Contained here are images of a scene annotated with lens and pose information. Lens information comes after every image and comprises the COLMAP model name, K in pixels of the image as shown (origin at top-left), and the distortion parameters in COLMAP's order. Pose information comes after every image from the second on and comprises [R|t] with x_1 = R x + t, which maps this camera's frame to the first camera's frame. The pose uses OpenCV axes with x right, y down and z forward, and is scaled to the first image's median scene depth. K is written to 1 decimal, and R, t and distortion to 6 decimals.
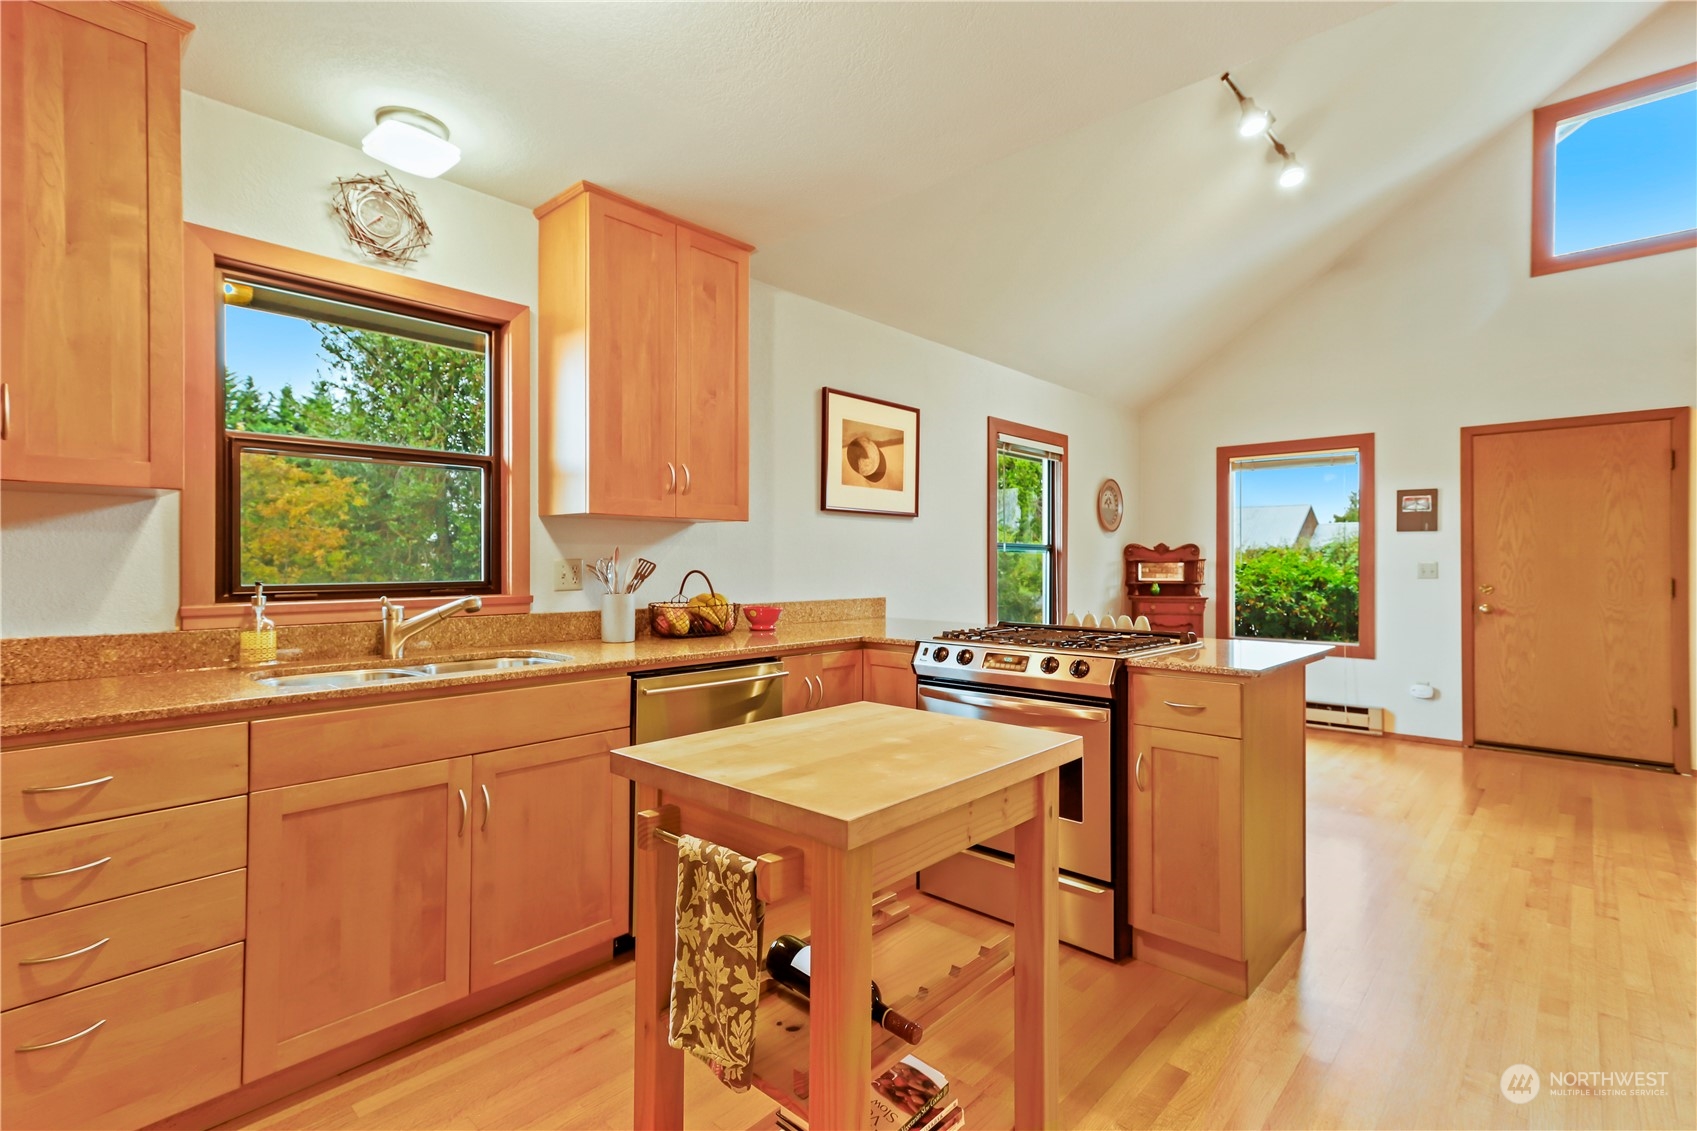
lens RADIAL K [[801.1, 0, 839.6], [0, 801.1, 556.5], [0, 0, 1]] dist [0.013564, 0.006110]
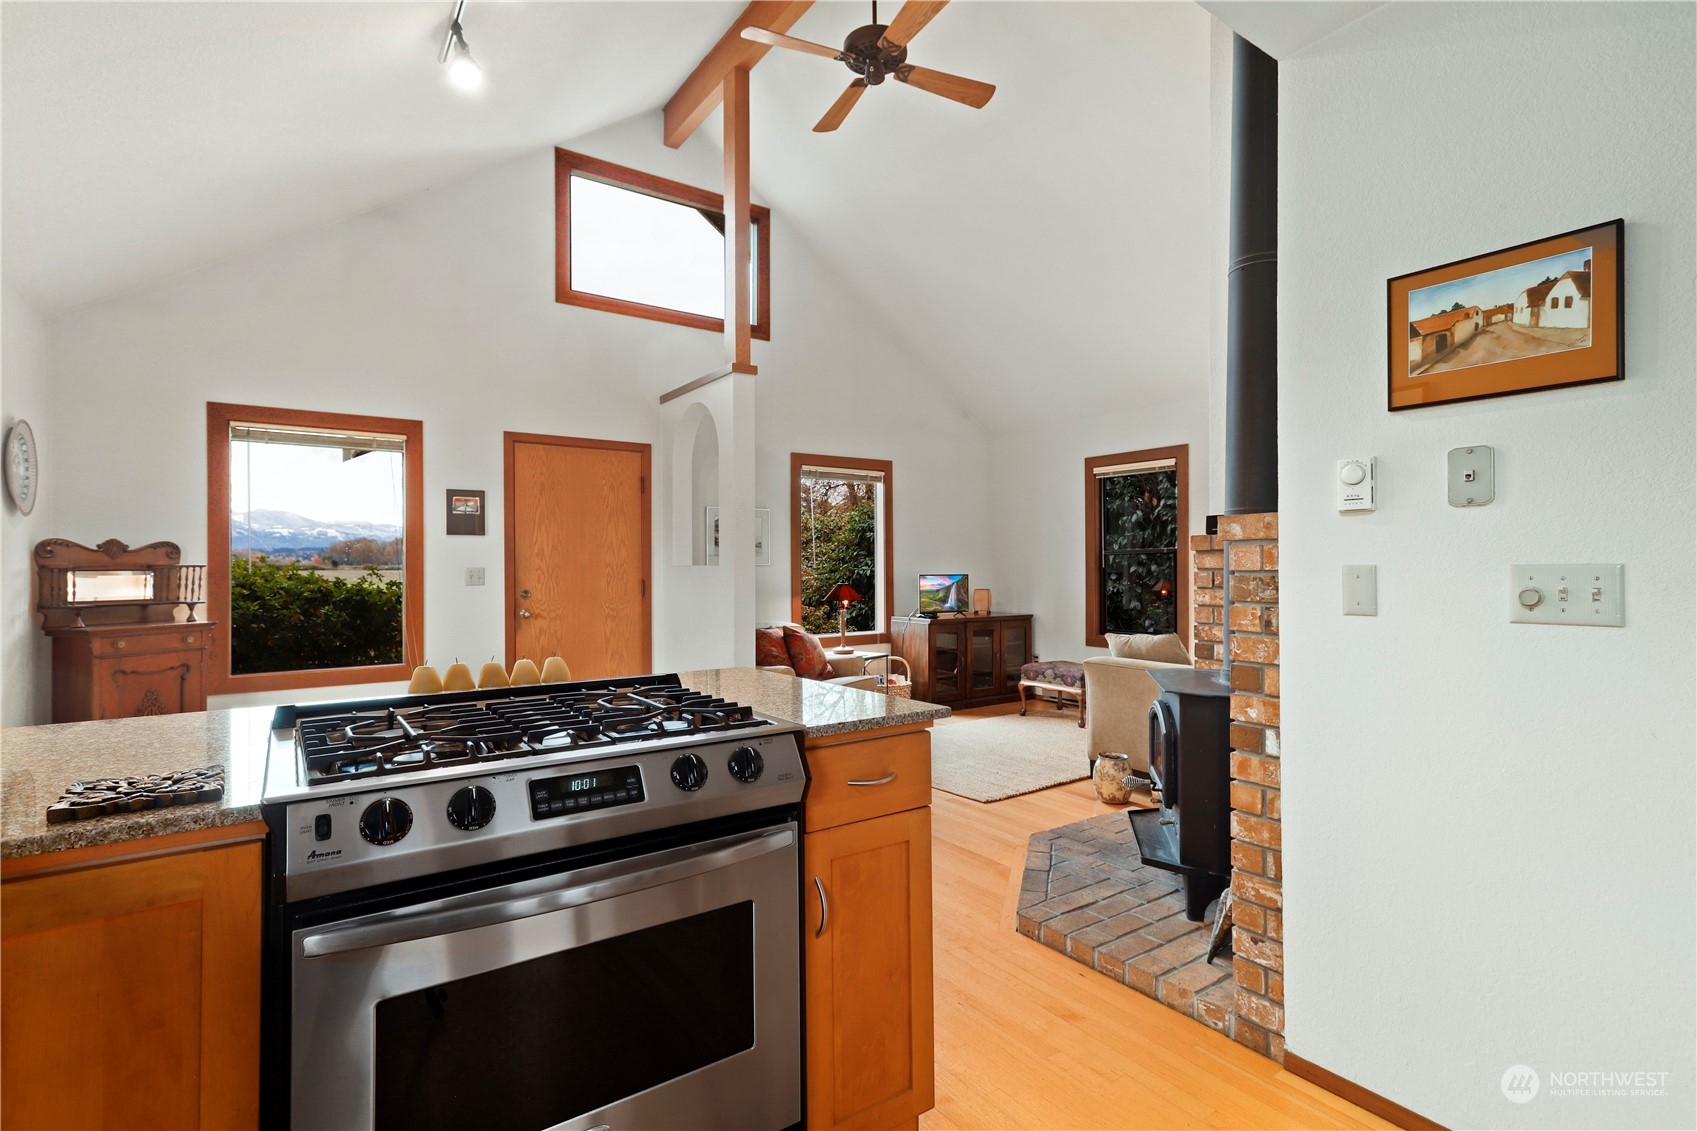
lens RADIAL K [[803.4, 0, 848.5], [0, 803.4, 565.5], [0, 0, 1]] dist [-0.000712, 0.006367]
pose [[0.206867, 0.000836, 0.978369, -0.128910], [-0.000837, 0.999999, -0.000678, 0.005618], [-0.978369, -0.000678, 0.206868, 0.486568]]
